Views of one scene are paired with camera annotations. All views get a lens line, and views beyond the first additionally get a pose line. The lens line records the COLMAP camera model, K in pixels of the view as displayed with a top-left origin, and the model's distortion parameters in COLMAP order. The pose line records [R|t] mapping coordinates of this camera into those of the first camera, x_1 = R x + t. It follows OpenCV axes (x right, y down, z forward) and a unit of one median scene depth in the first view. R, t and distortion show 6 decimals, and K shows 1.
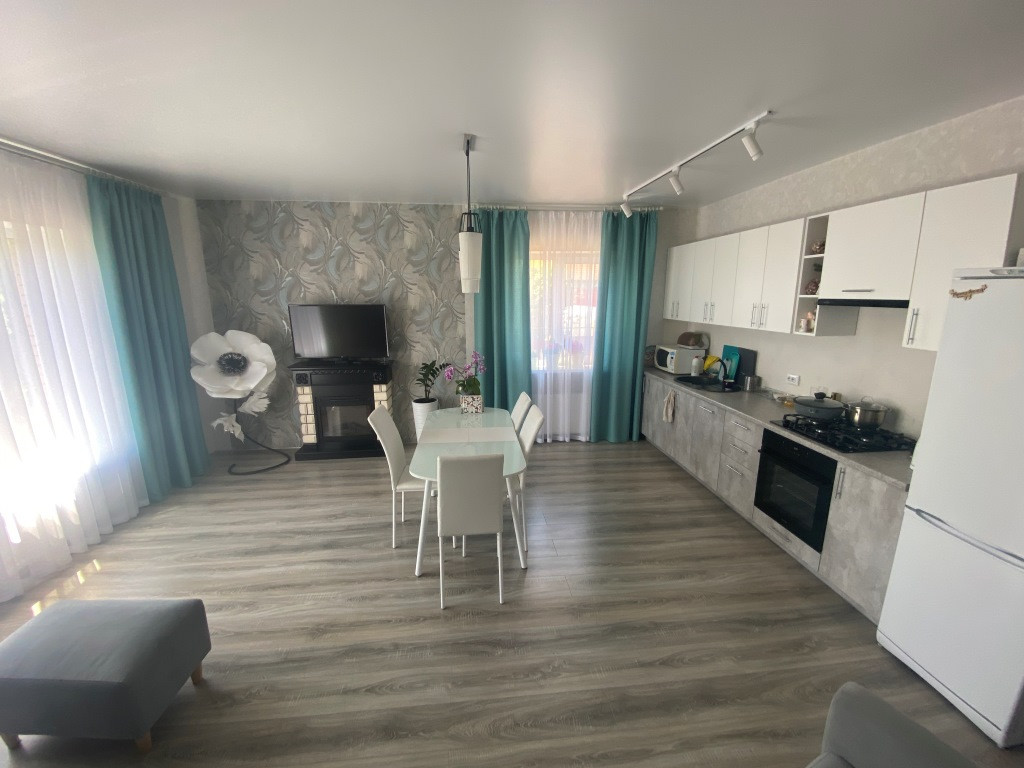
lens RADIAL K [[413.2, 0, 510.3], [0, 413.2, 383.7], [0, 0, 1]] dist [0.037316, -0.034152]
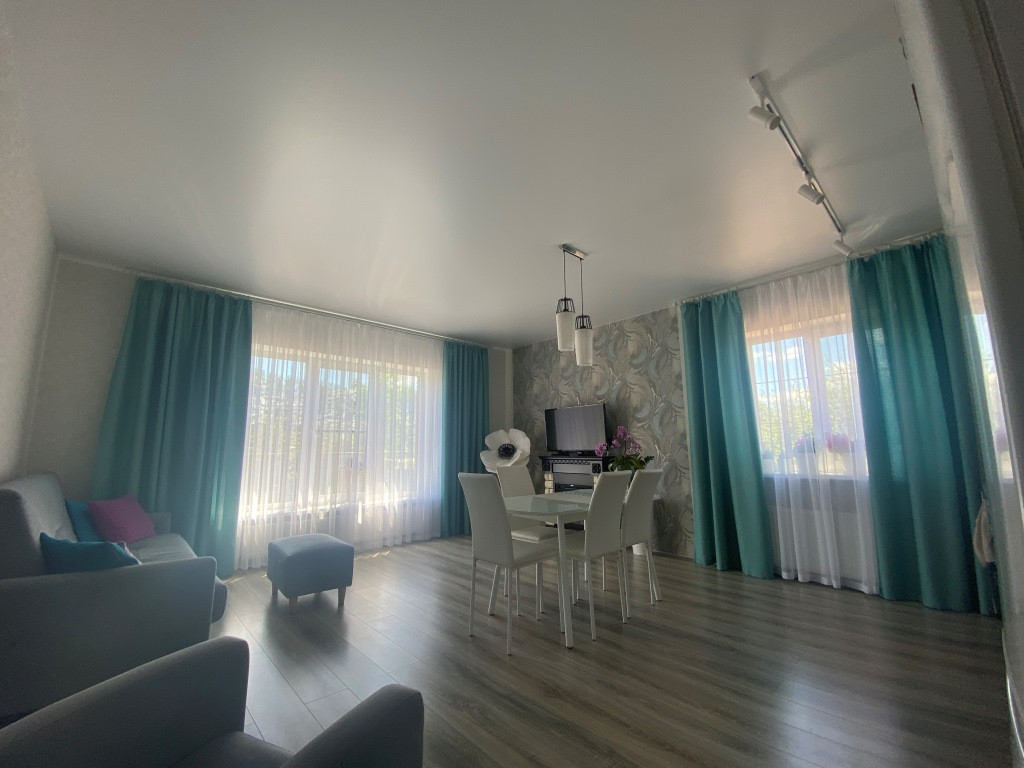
lens RADIAL K [[413.2, 0, 510.3], [0, 413.2, 383.7], [0, 0, 1]] dist [0.037316, -0.034152]
pose [[0.599270, -0.129591, -0.789988, 0.438317], [-0.163054, 0.946367, -0.278933, 0.115294], [0.783766, 0.295967, 0.545999, 0.165492]]
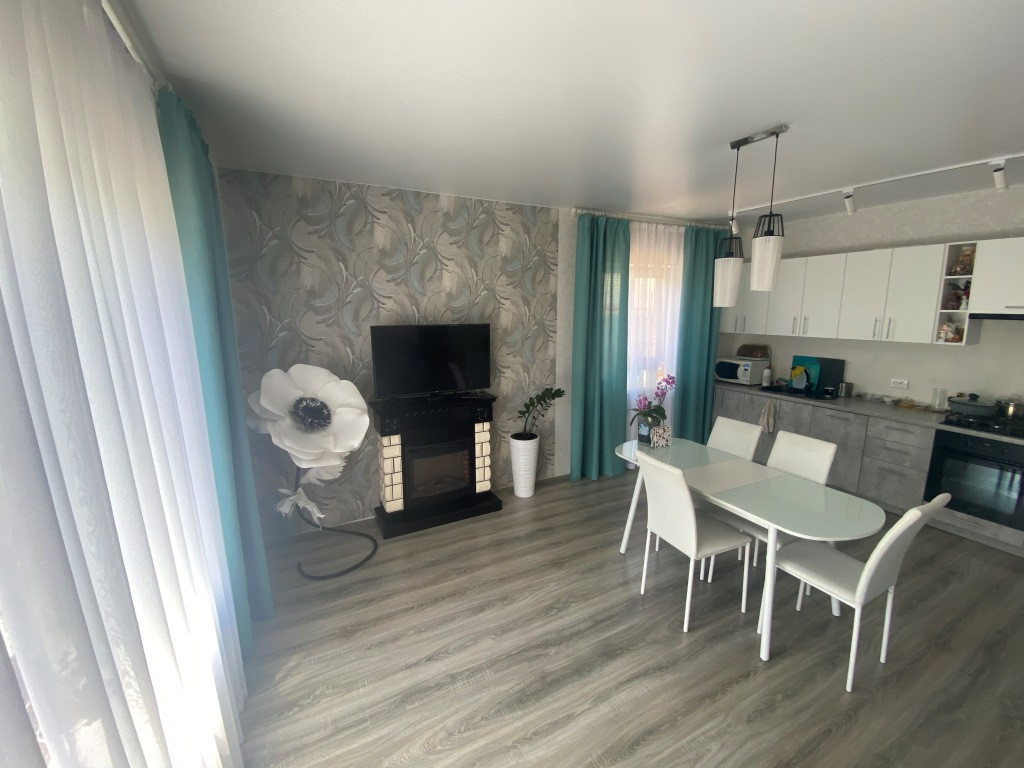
lens RADIAL K [[413.4, 0, 512.0], [0, 413.4, 384.0], [0, 0, 1]] dist [0.047907, -0.034186]
pose [[0.934686, -0.065809, 0.349330, -0.546853], [0.077851, 0.996754, -0.020528, -0.052724], [-0.346846, 0.046383, 0.936775, 0.232266]]
